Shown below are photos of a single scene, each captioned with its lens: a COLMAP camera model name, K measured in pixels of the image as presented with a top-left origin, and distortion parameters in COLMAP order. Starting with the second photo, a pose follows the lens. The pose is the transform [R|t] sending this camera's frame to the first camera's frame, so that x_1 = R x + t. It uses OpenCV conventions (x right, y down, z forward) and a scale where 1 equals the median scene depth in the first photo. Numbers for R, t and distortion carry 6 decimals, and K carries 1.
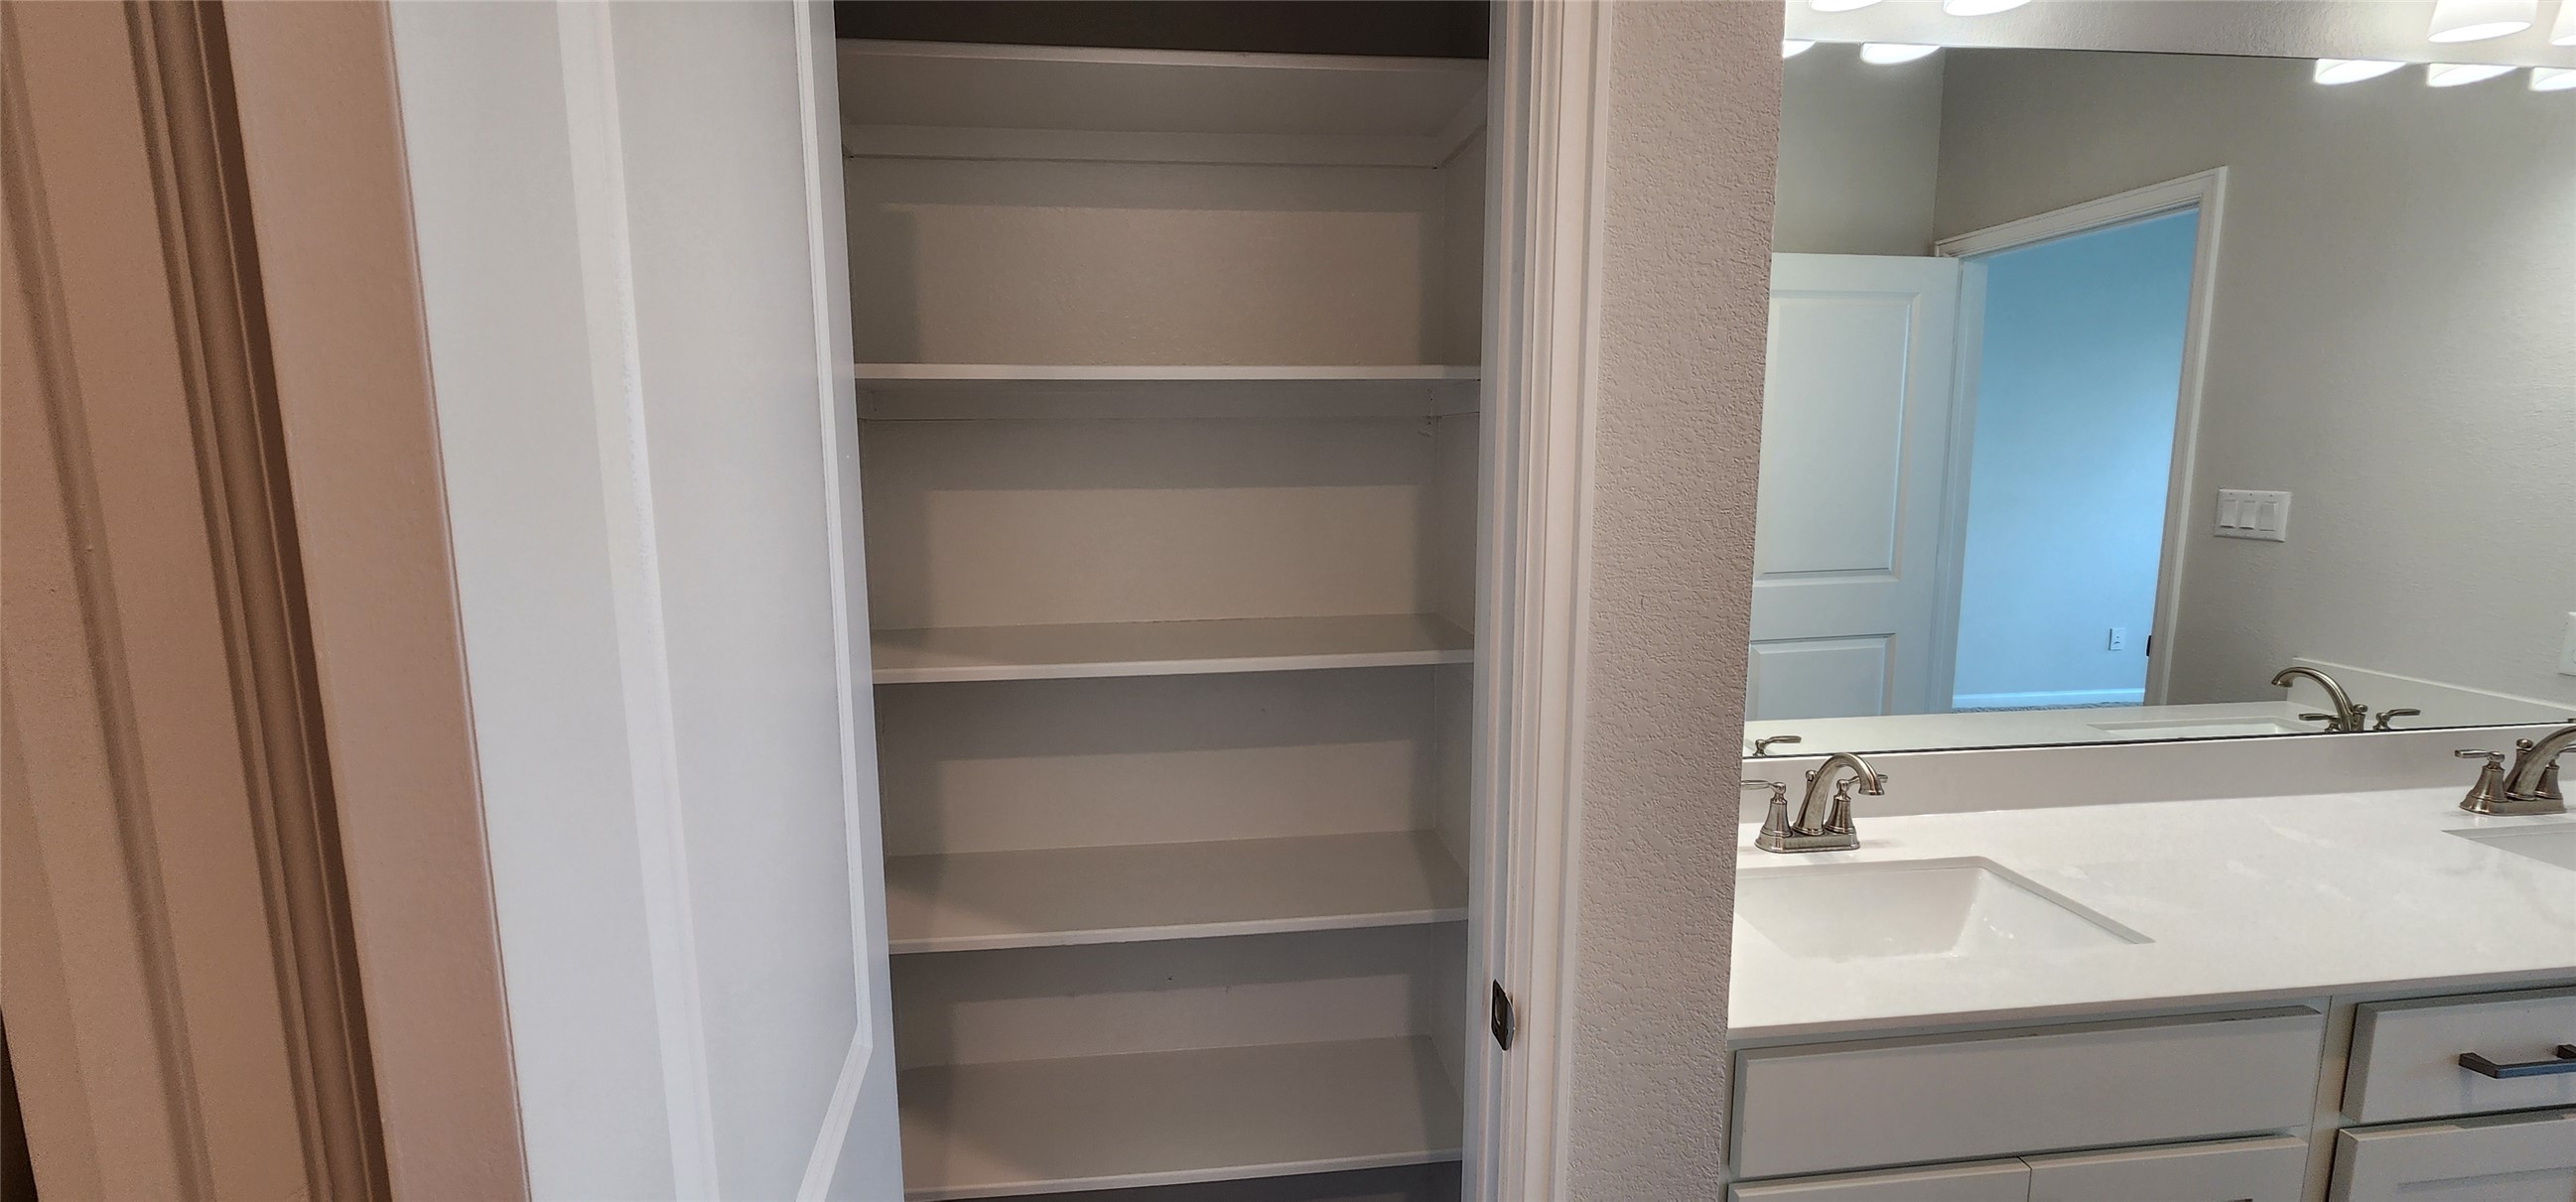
lens RADIAL K [[1064.6, 0, 1266.3], [0, 1064.6, 600.9], [0, 0, 1]] dist [-0.006094, -0.000231]
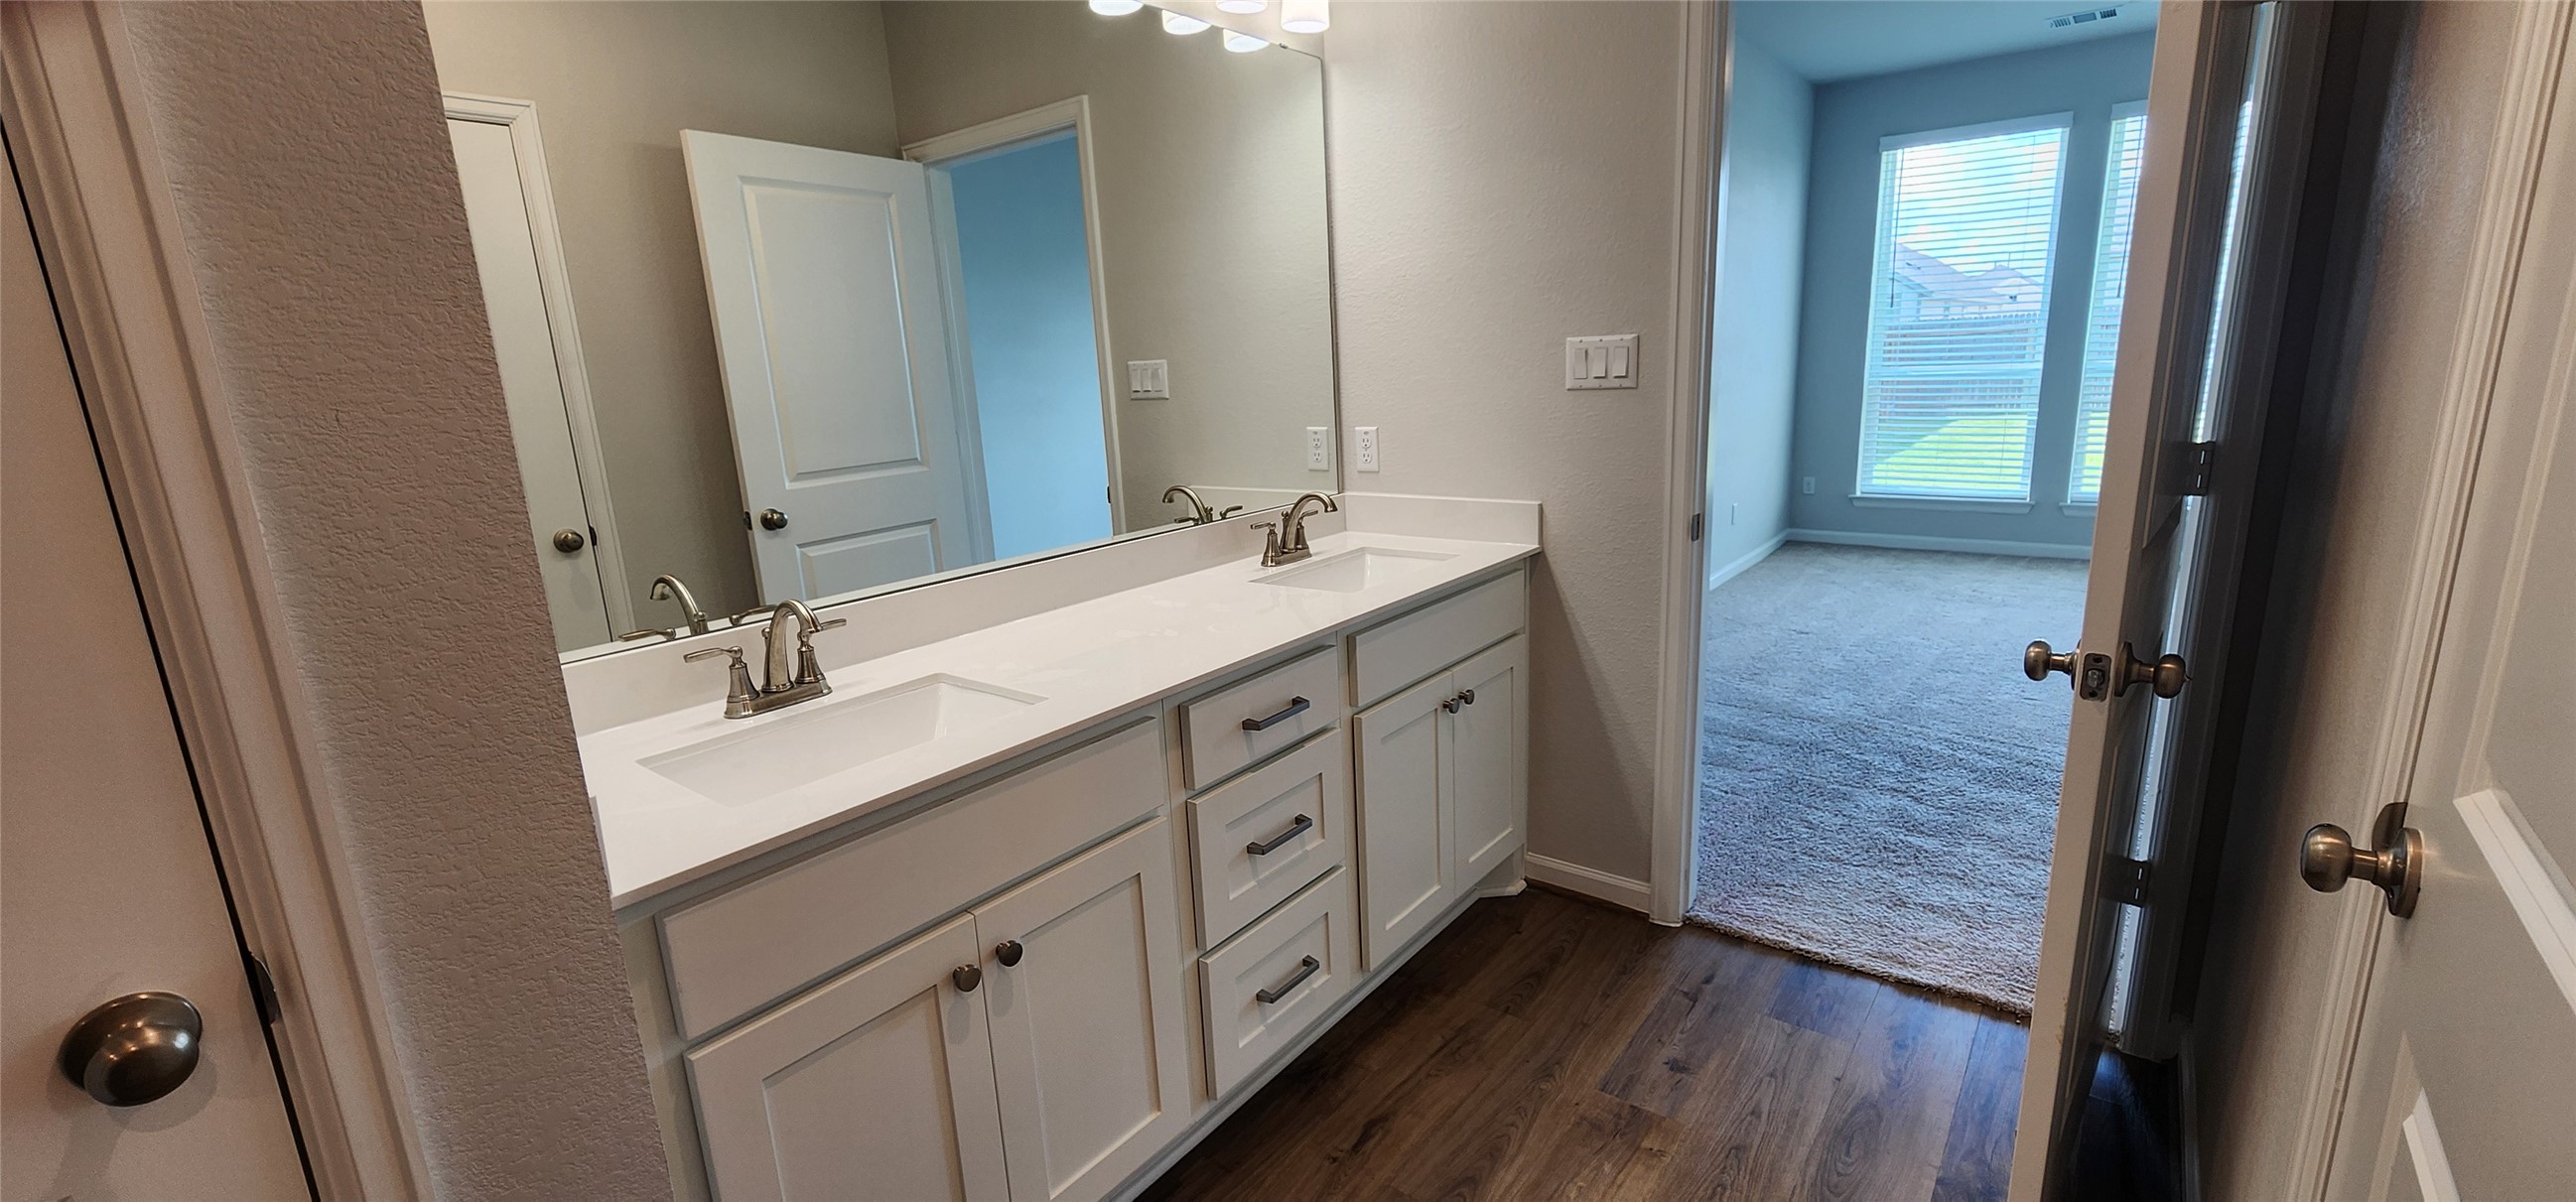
lens RADIAL K [[1064.6, 0, 1285.9], [0, 1064.6, 600.4], [0, 0, 1]] dist [-0.006094, -0.000231]
pose [[0.696704, -0.181601, 0.693992, 0.157854], [0.142693, 0.983177, 0.114024, 0.085177], [-0.703024, 0.019587, 0.710896, -0.037048]]
